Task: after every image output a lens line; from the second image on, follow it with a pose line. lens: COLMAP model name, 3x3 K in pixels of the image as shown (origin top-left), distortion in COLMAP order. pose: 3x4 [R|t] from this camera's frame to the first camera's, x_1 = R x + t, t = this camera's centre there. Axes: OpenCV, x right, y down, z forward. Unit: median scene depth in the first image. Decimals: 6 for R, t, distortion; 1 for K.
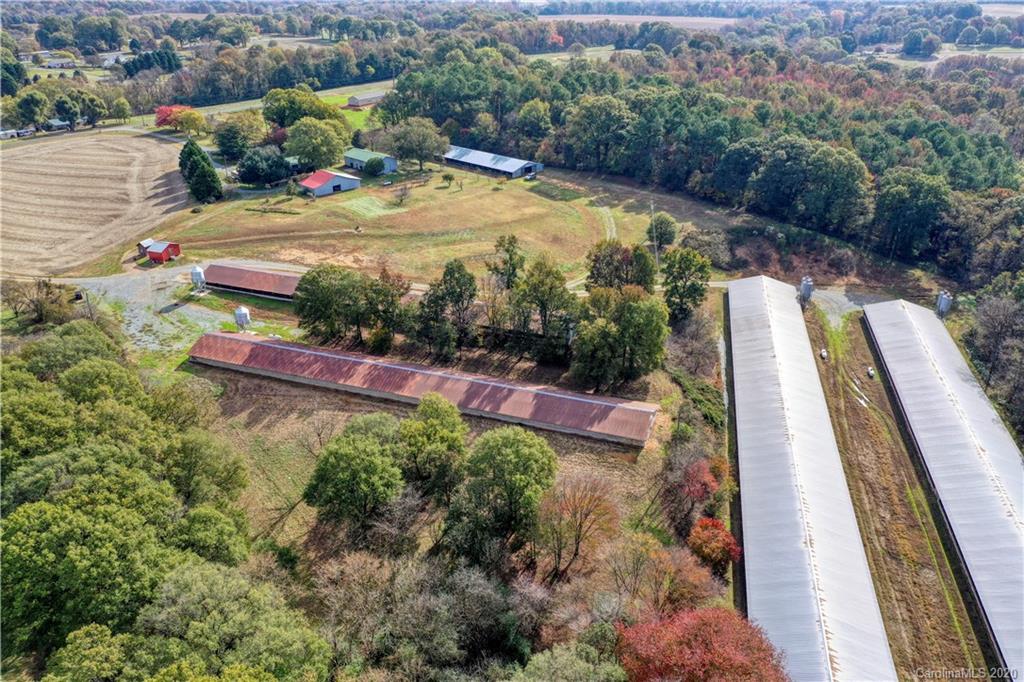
lens RADIAL K [[779.7, 0, 512.0], [0, 779.7, 341.0], [0, 0, 1]] dist [-0.001660, -0.002003]
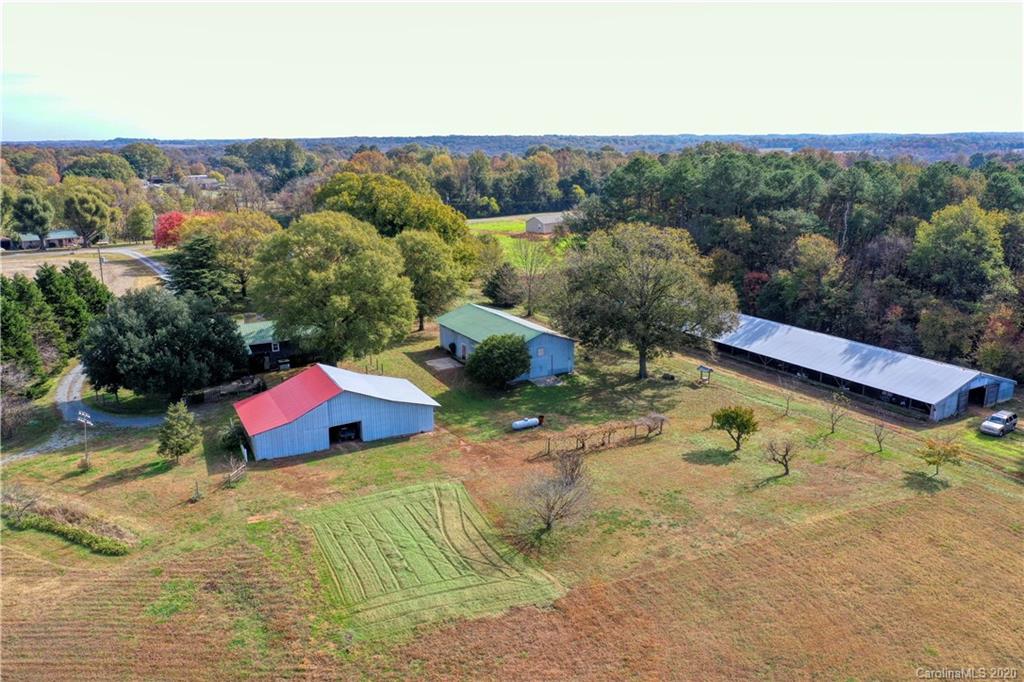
lens RADIAL K [[779.7, 0, 512.0], [0, 779.7, 341.0], [0, 0, 1]] dist [-0.001660, -0.002003]
pose [[0.959574, 0.063732, -0.274147, -0.076660], [-0.116429, 0.976663, -0.180480, -0.162303], [0.256248, 0.205102, 0.944601, 0.644235]]
